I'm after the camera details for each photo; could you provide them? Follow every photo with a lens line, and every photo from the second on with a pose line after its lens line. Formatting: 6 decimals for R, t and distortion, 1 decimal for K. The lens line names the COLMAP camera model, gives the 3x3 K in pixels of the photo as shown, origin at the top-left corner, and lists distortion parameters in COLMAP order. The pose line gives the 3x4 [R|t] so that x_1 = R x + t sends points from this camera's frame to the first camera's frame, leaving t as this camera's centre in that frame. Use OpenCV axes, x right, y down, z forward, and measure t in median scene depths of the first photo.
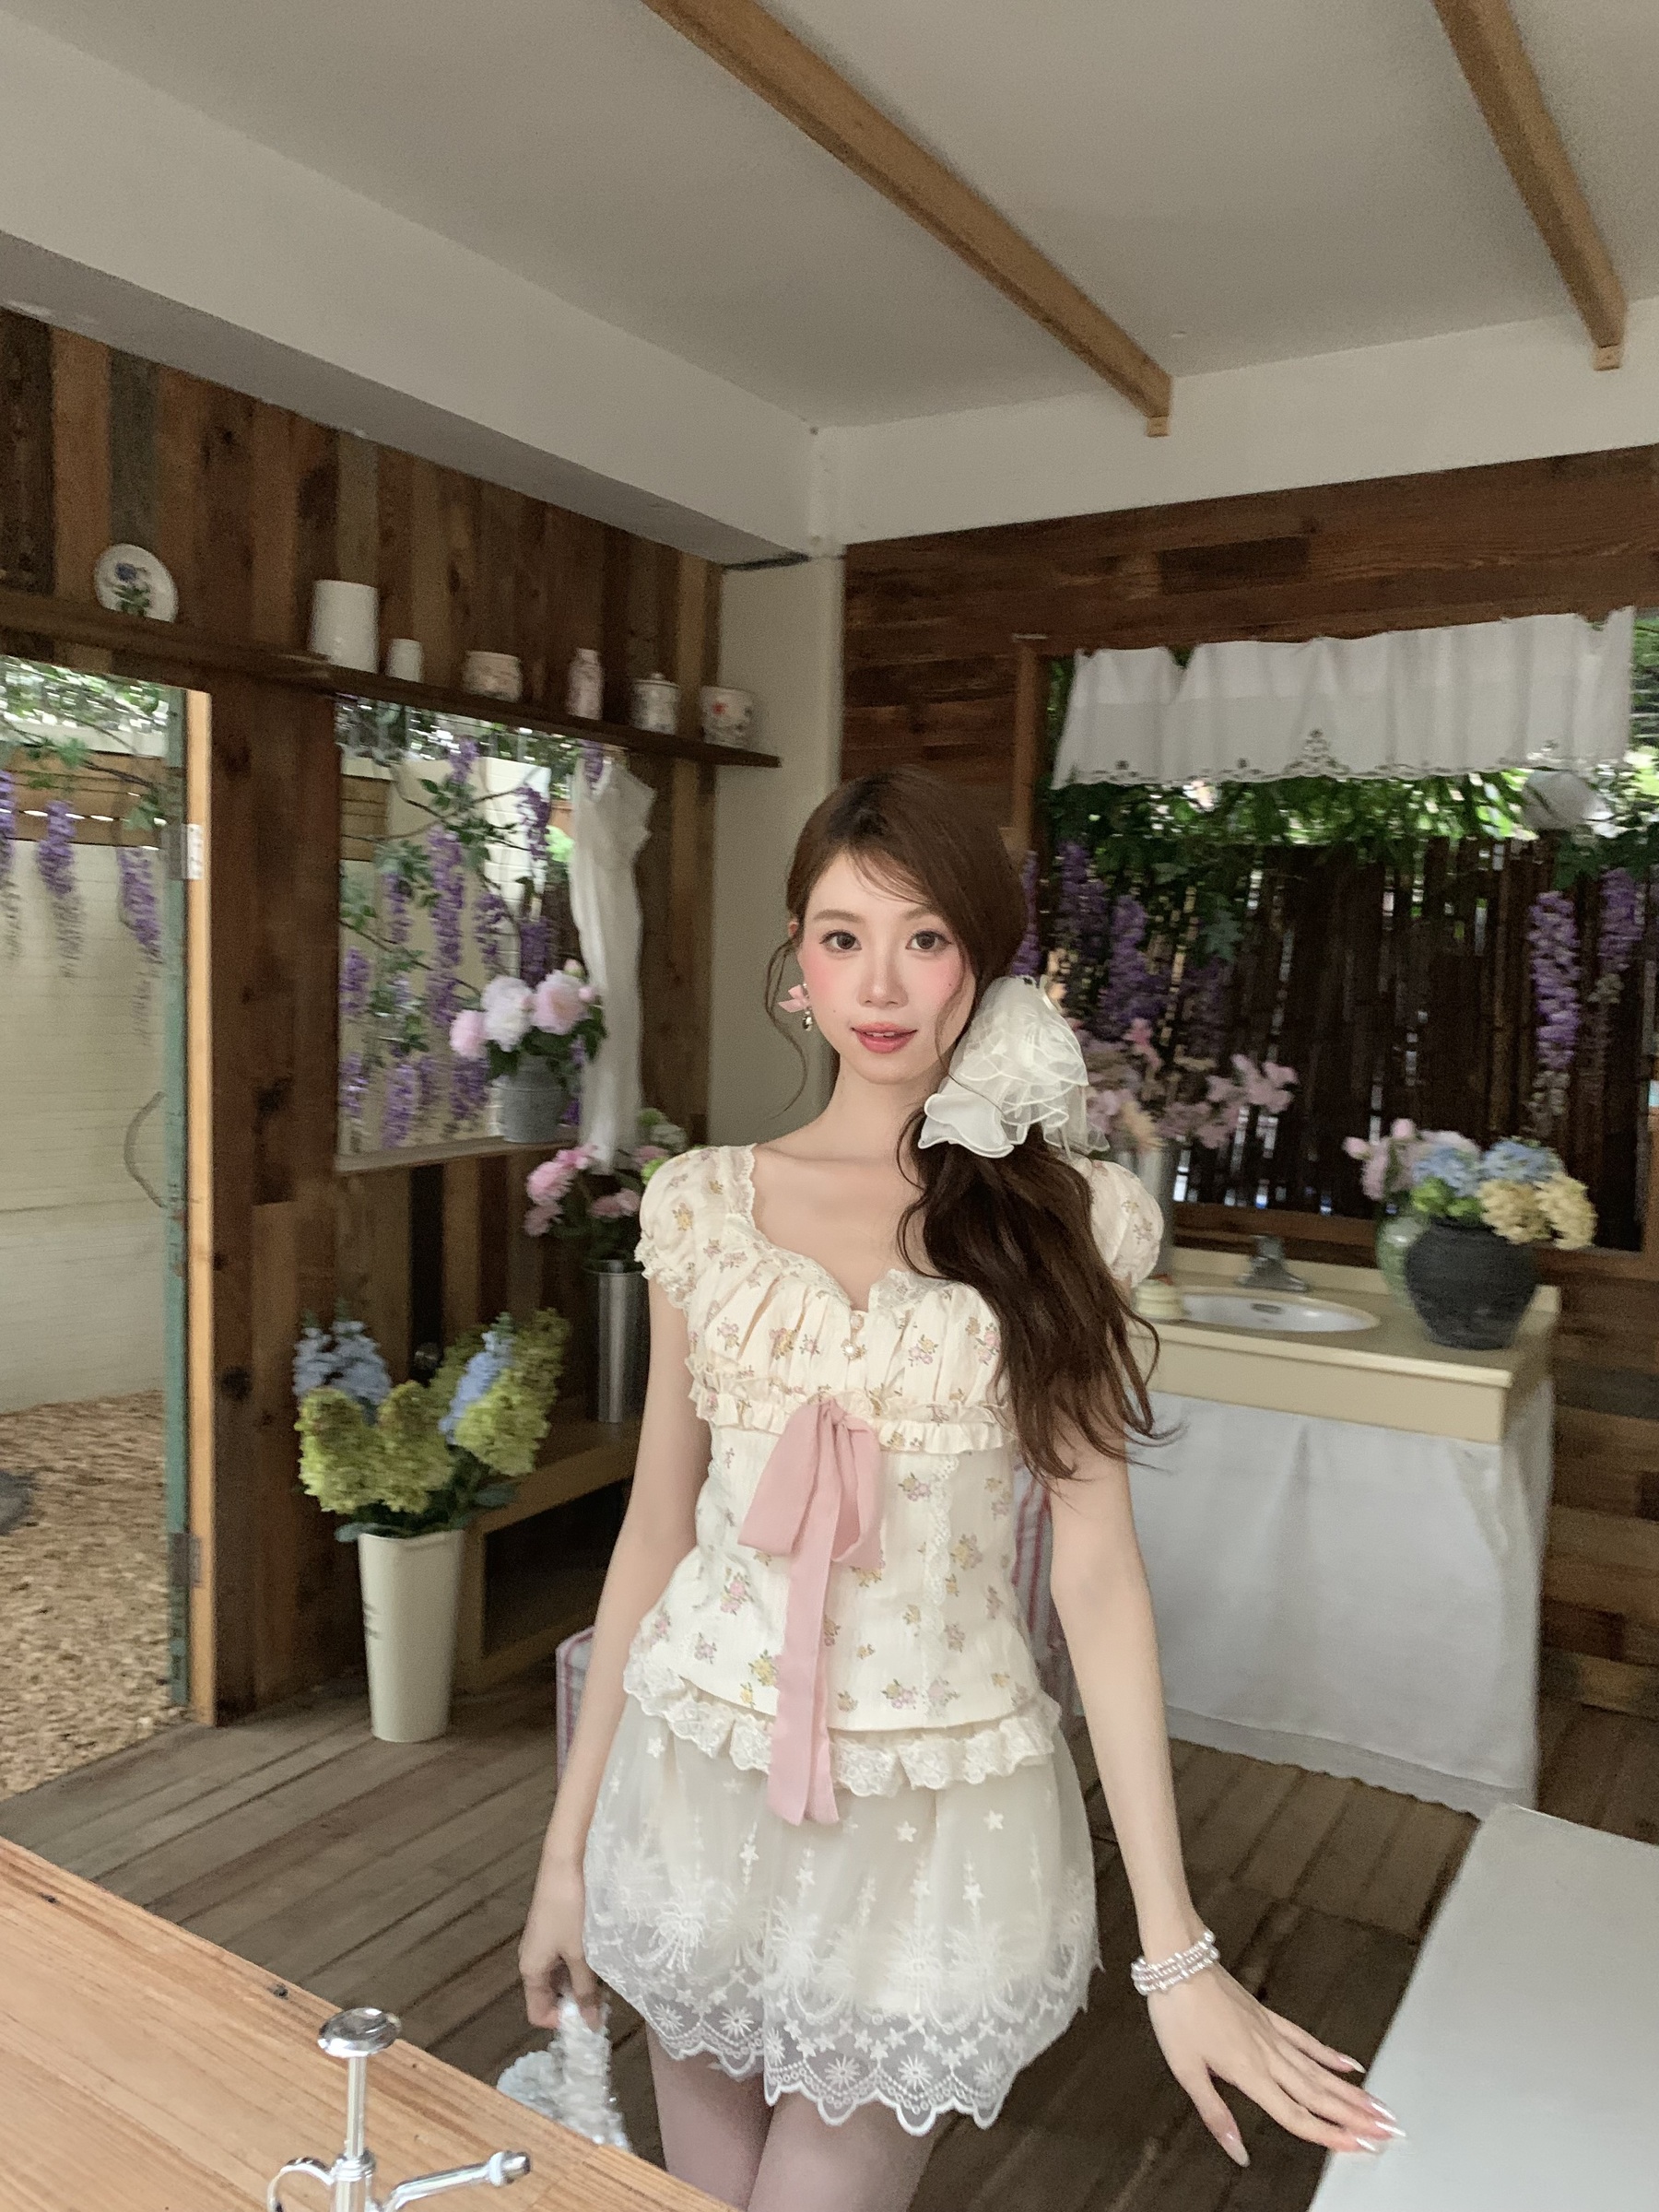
lens RADIAL K [[1651.5, 0, 821.7], [0, 1651.5, 1092.7], [0, 0, 1]] dist [0.075349, -0.146942]
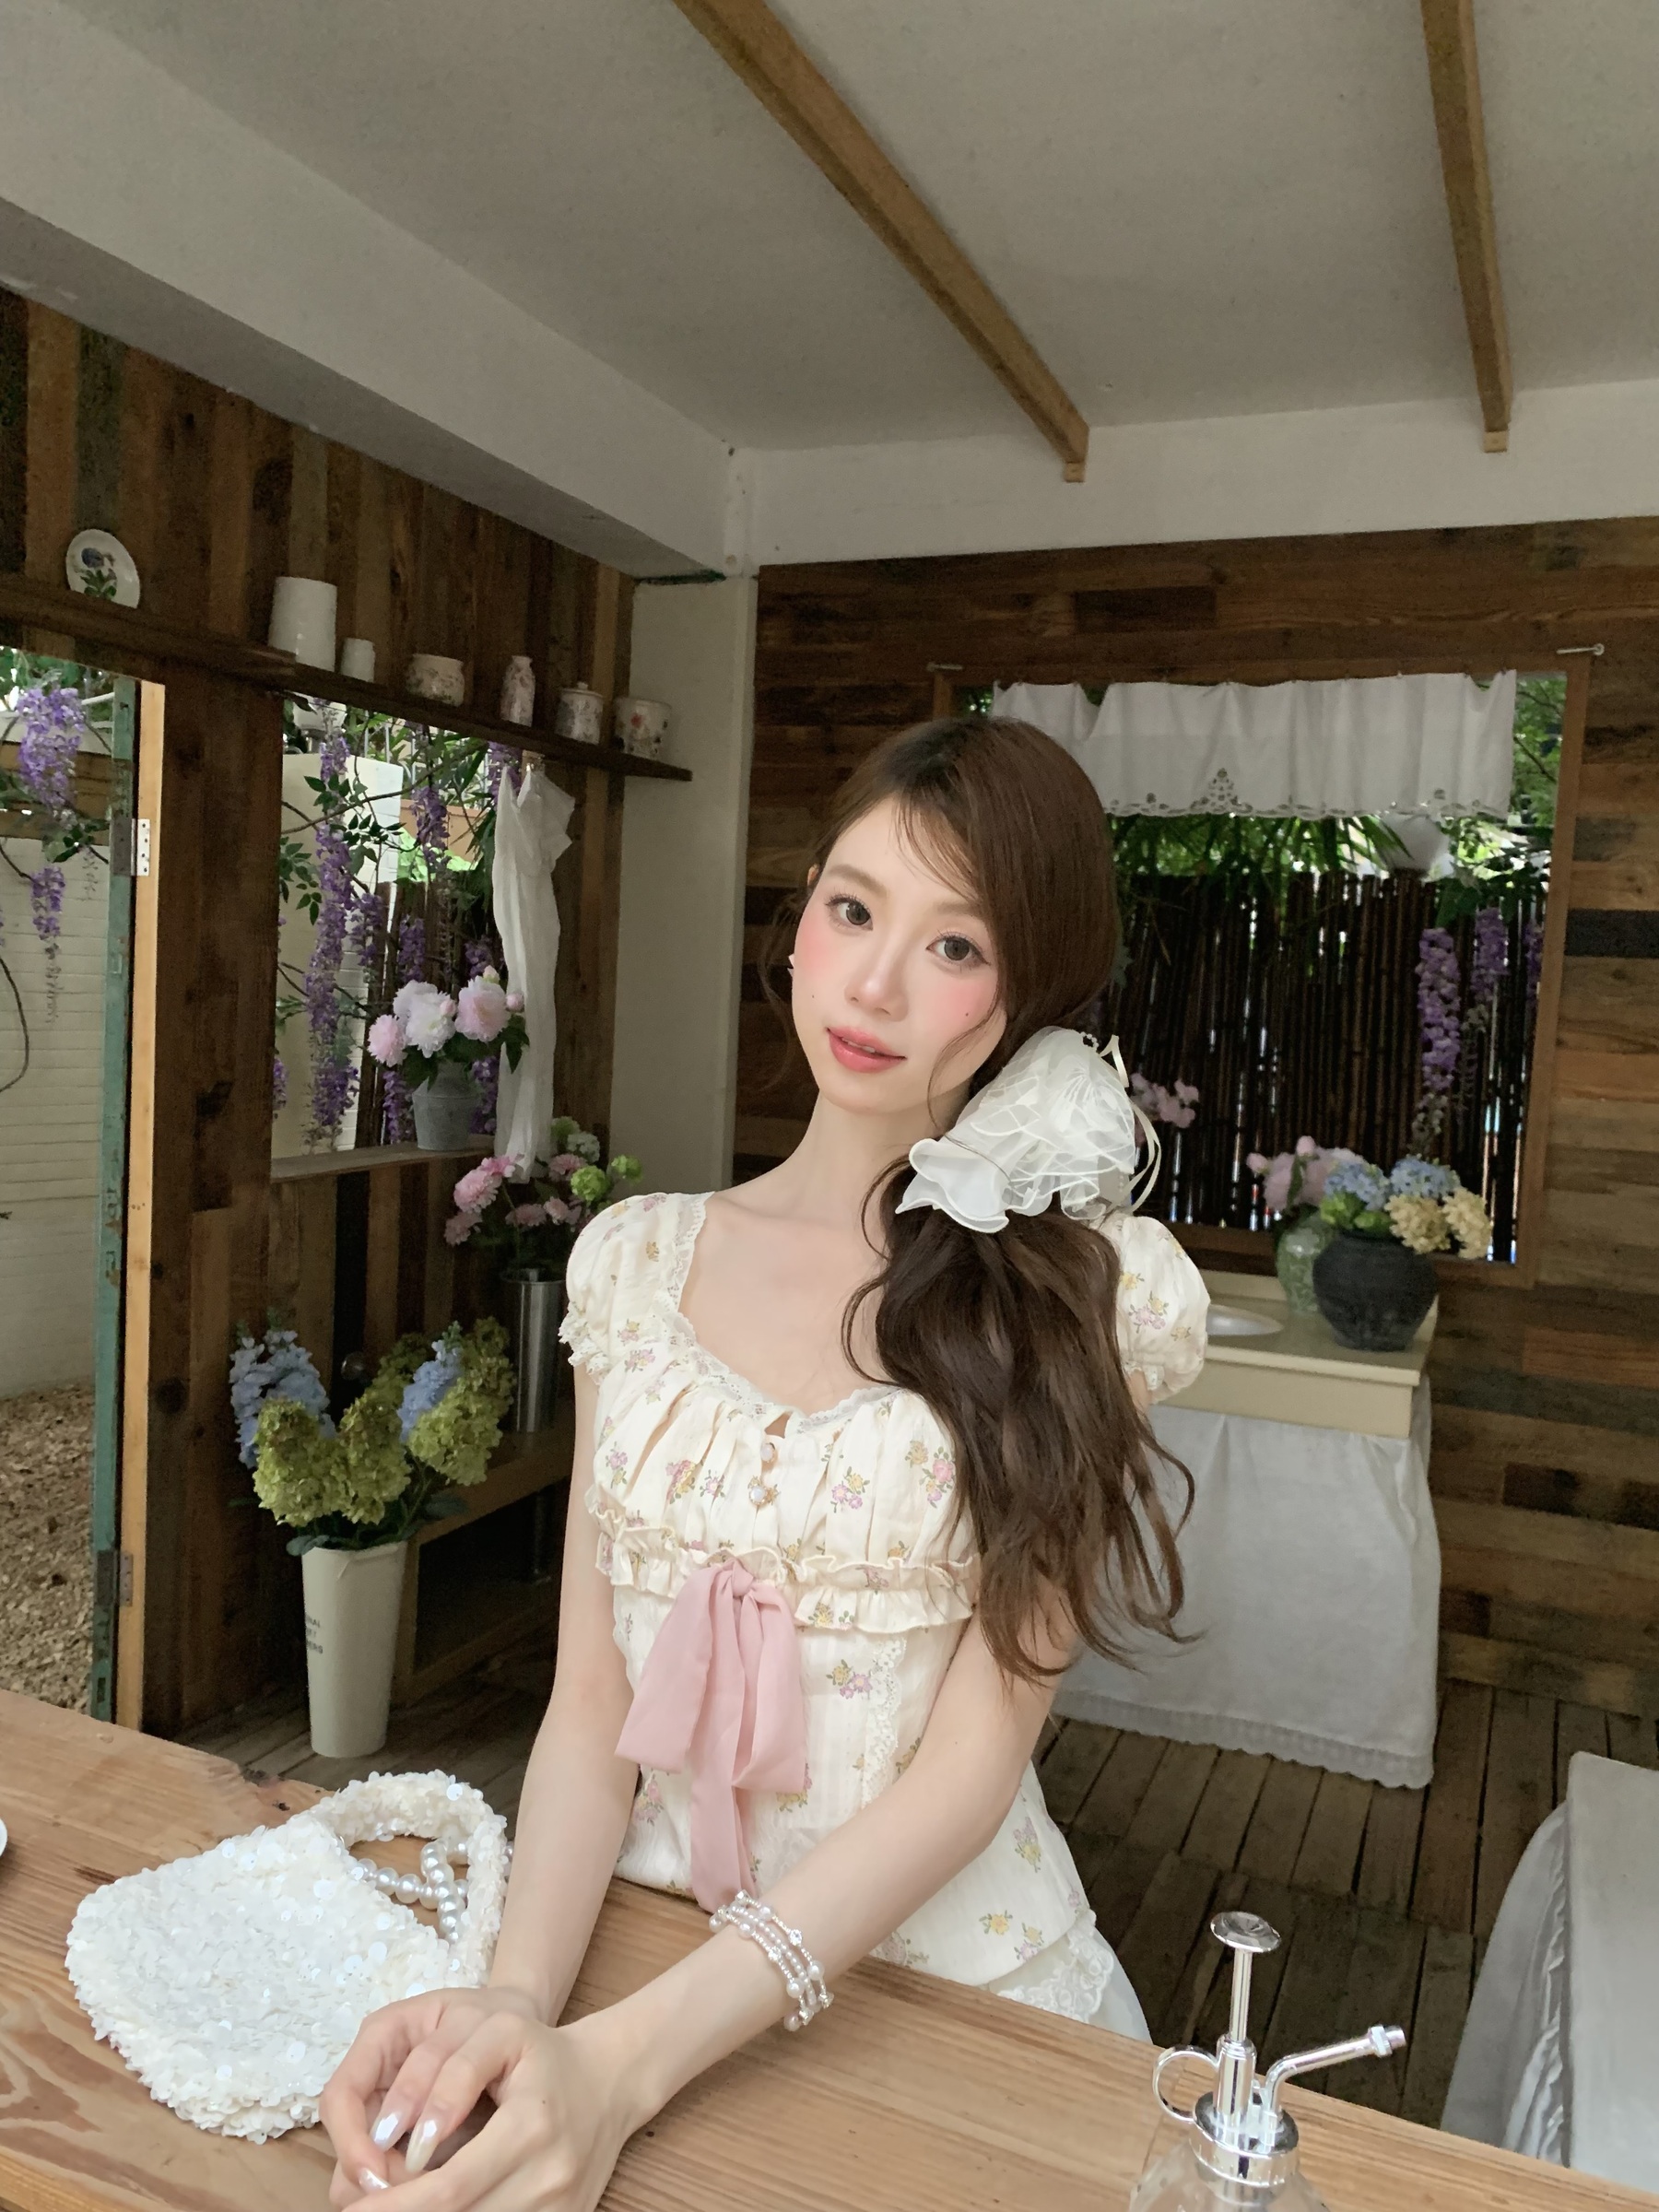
lens RADIAL K [[1651.5, 0, 821.7], [0, 1651.5, 1092.7], [0, 0, 1]] dist [0.075349, -0.146942]
pose [[0.989714, 0.015690, 0.142199, -0.106825], [-0.014955, 0.999869, -0.006235, -0.001207], [-0.142278, 0.004044, 0.989818, -0.014432]]
